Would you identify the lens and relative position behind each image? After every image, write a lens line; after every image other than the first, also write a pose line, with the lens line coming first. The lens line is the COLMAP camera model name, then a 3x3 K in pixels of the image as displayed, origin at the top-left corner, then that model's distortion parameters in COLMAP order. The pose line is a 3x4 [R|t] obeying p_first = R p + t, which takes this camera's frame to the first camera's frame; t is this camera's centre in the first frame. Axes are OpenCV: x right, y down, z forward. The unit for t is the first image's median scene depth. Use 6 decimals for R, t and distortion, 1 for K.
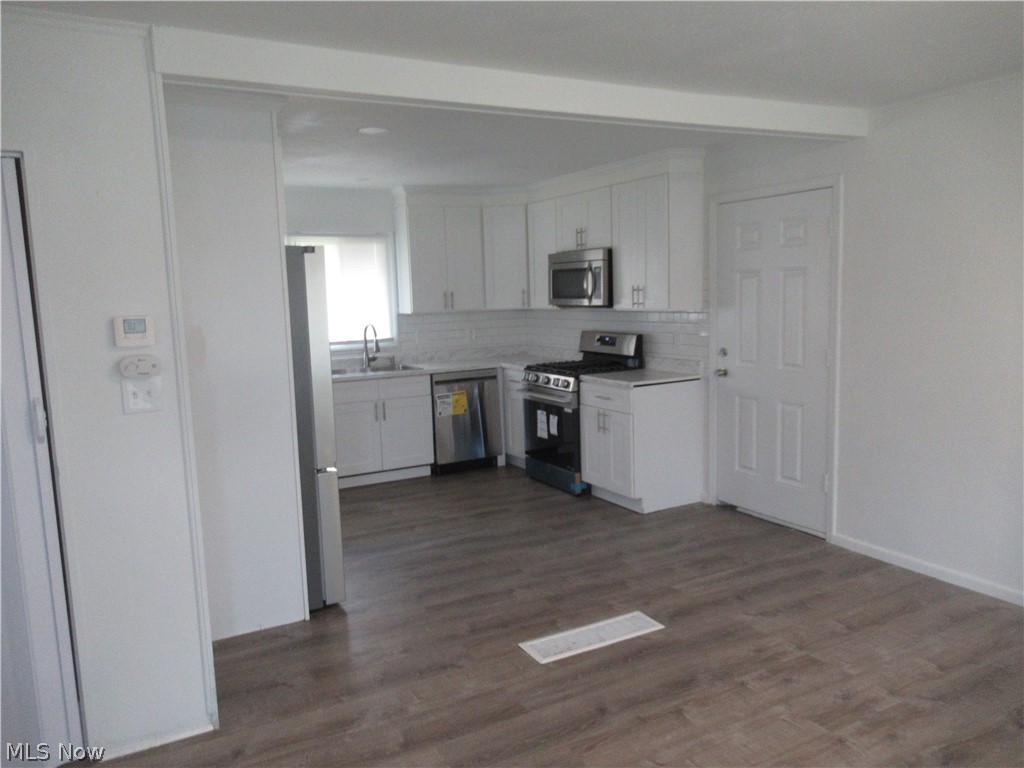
lens RADIAL K [[767.4, 0, 514.8], [0, 767.4, 383.2], [0, 0, 1]] dist [0.001294, -0.001470]
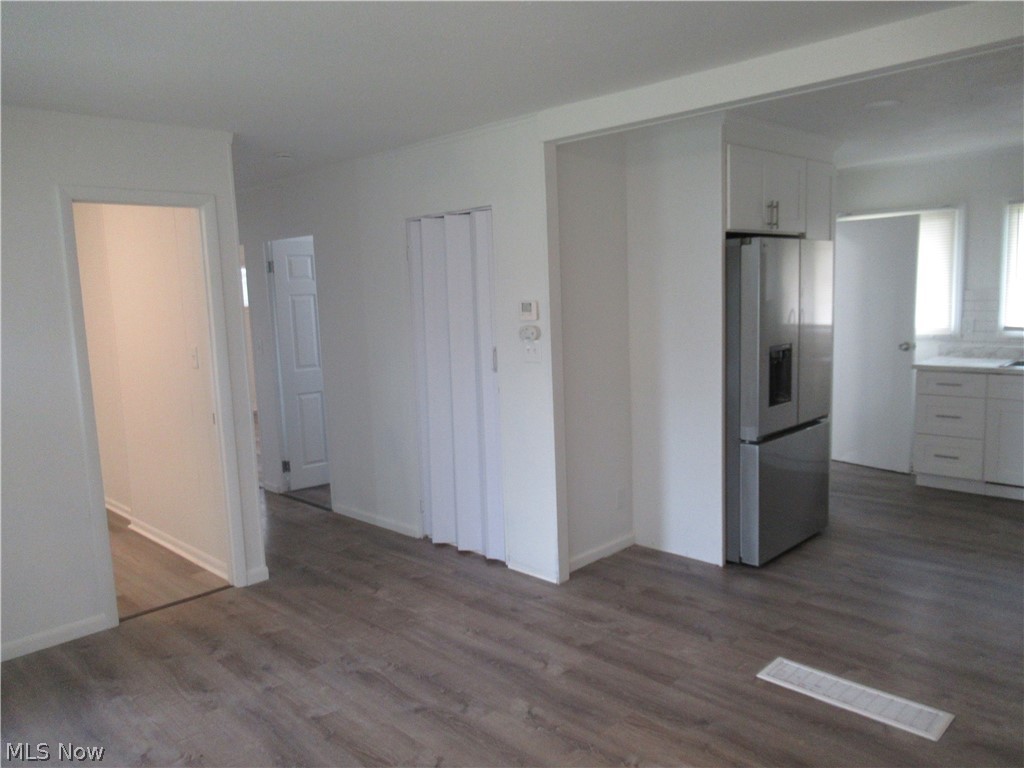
lens RADIAL K [[767.4, 0, 514.8], [0, 767.4, 383.2], [0, 0, 1]] dist [0.001294, -0.001470]
pose [[0.274039, 0.134878, -0.952214, 0.465174], [-0.088119, 0.989473, 0.114796, -0.044753], [0.957673, 0.052450, 0.283039, 0.242174]]
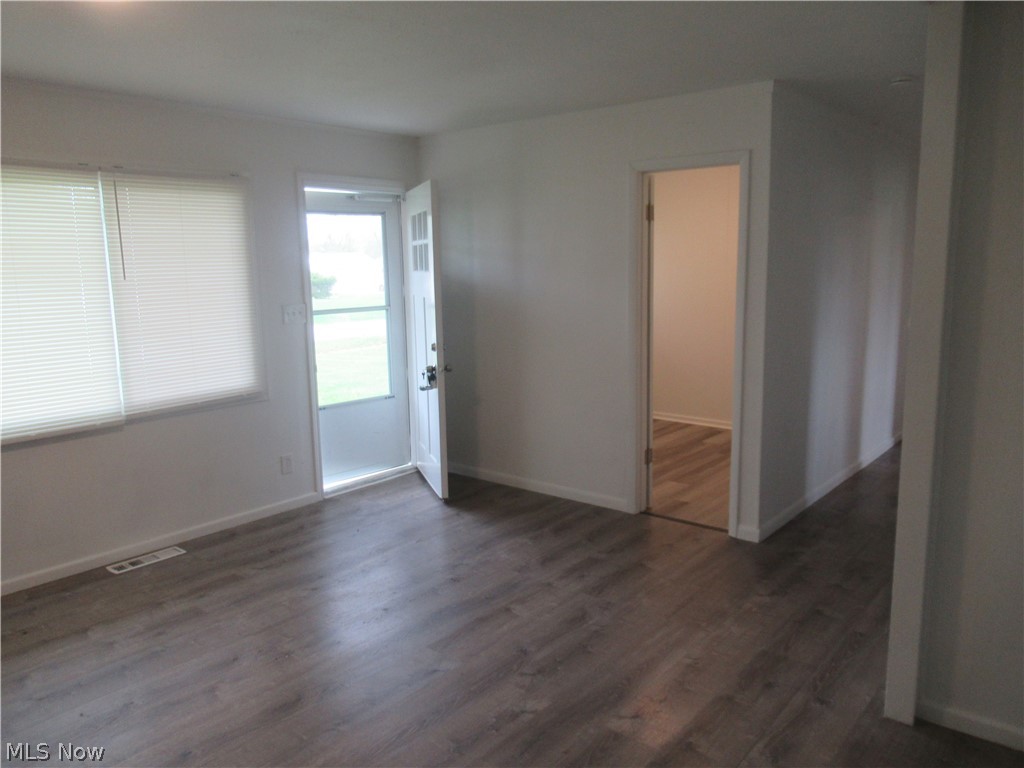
lens RADIAL K [[767.4, 0, 514.8], [0, 767.4, 383.2], [0, 0, 1]] dist [0.001294, -0.001470]
pose [[-0.932402, 0.096583, -0.348279, 0.160863], [-0.004728, 0.960291, 0.278961, -0.099975], [0.361392, 0.261751, -0.894920, 0.781759]]
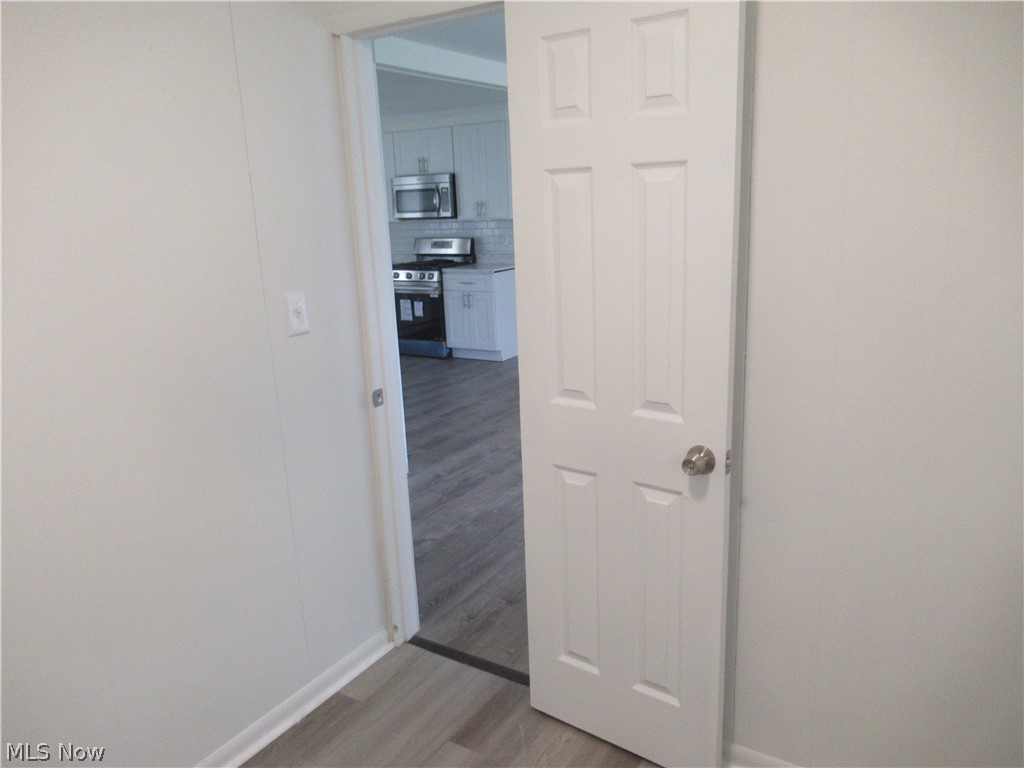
lens RADIAL K [[767.4, 0, 514.8], [0, 767.4, 383.2], [0, 0, 1]] dist [0.001294, -0.001470]
pose [[0.875662, -0.120573, 0.467630, -0.463029], [0.075746, 0.990637, 0.113586, 0.045538], [-0.476947, -0.064042, 0.876596, -0.265666]]
